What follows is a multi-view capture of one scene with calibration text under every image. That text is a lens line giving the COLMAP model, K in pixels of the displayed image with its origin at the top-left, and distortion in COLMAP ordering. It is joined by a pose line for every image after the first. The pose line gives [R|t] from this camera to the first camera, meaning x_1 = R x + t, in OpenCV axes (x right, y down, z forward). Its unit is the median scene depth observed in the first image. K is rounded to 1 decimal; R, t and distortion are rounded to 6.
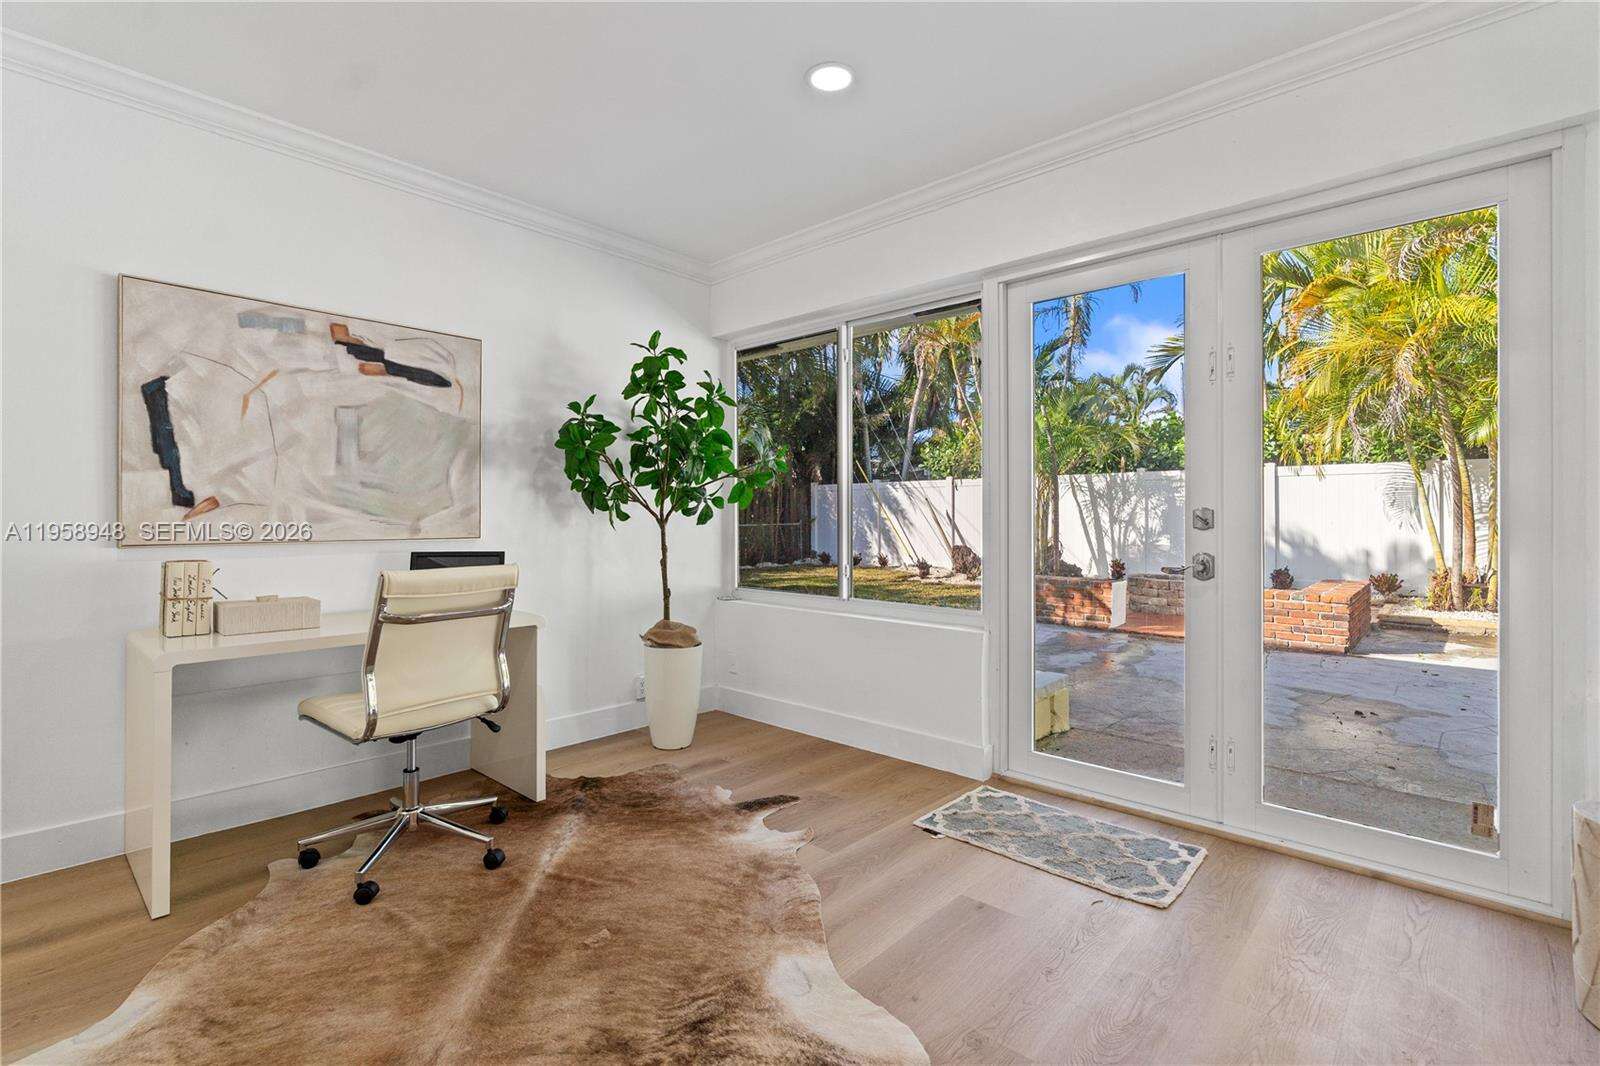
lens RADIAL K [[725.2, 0, 804.5], [0, 725.2, 523.4], [0, 0, 1]] dist [-0.000375, 0.000009]
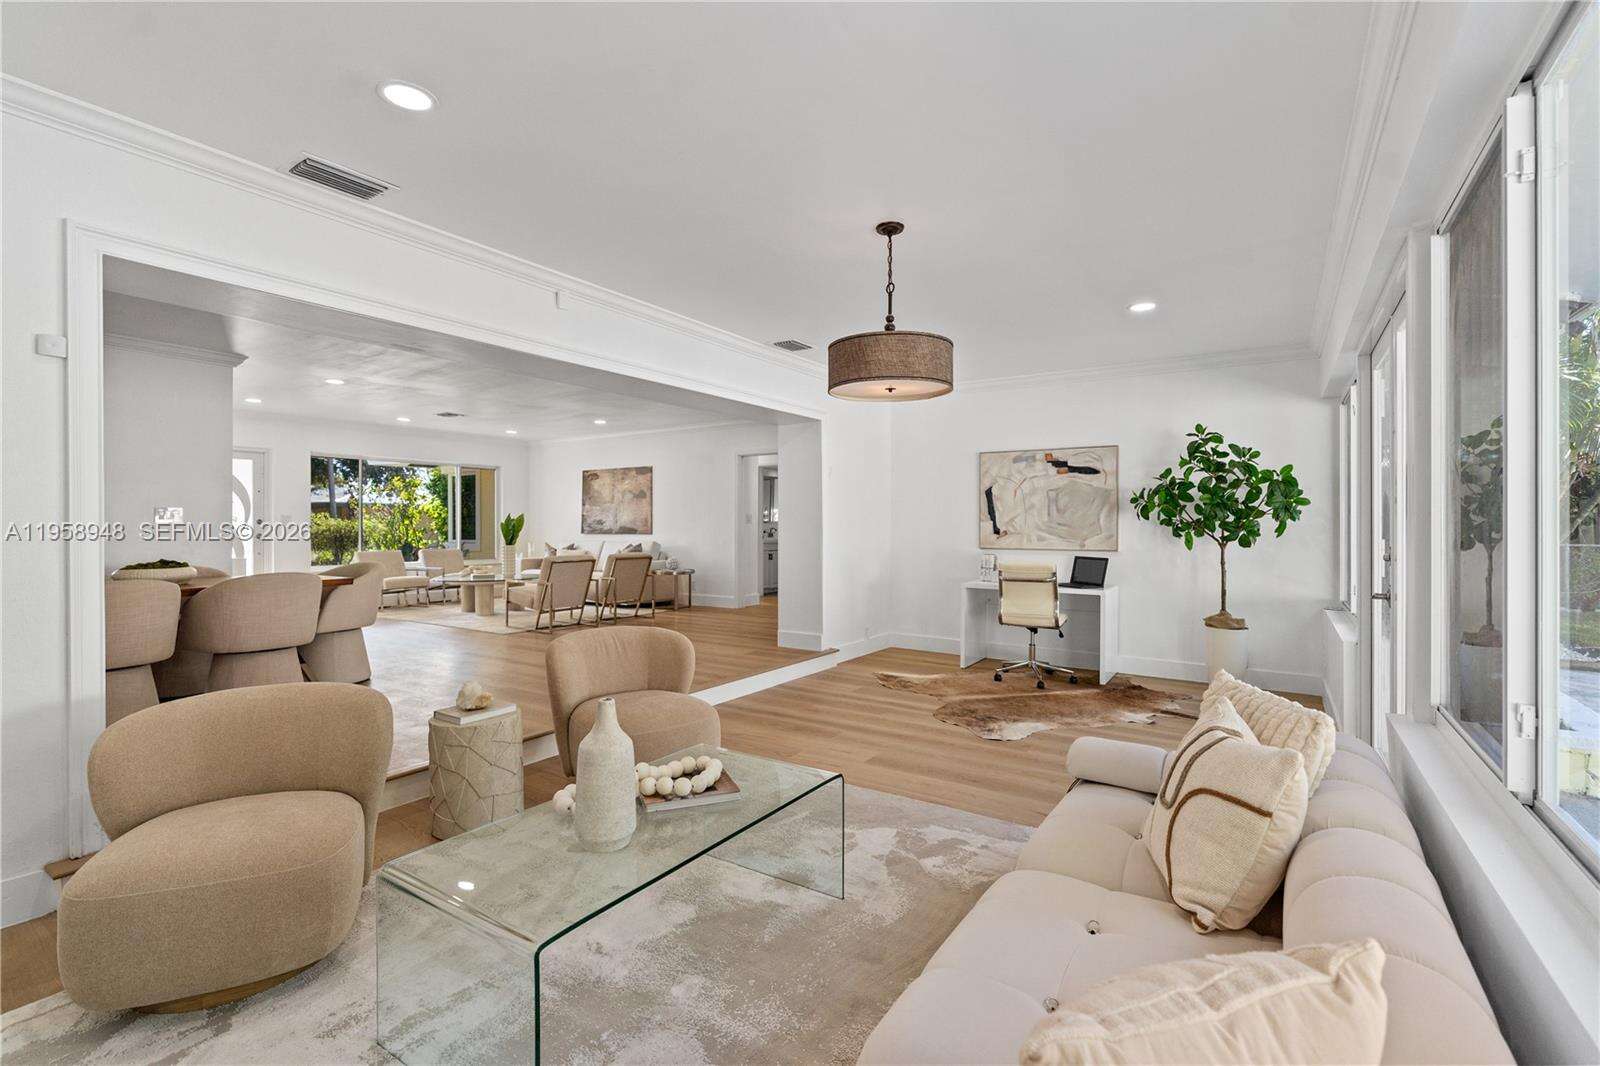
lens RADIAL K [[725.2, 0, 762.4], [0, 725.2, 523.9], [0, 0, 1]] dist [-0.000375, 0.000009]
pose [[0.124449, 0.003483, -0.992220, 1.510465], [-0.005279, 0.999982, 0.002849, -0.058754], [0.992212, 0.004884, 0.124465, -0.167344]]
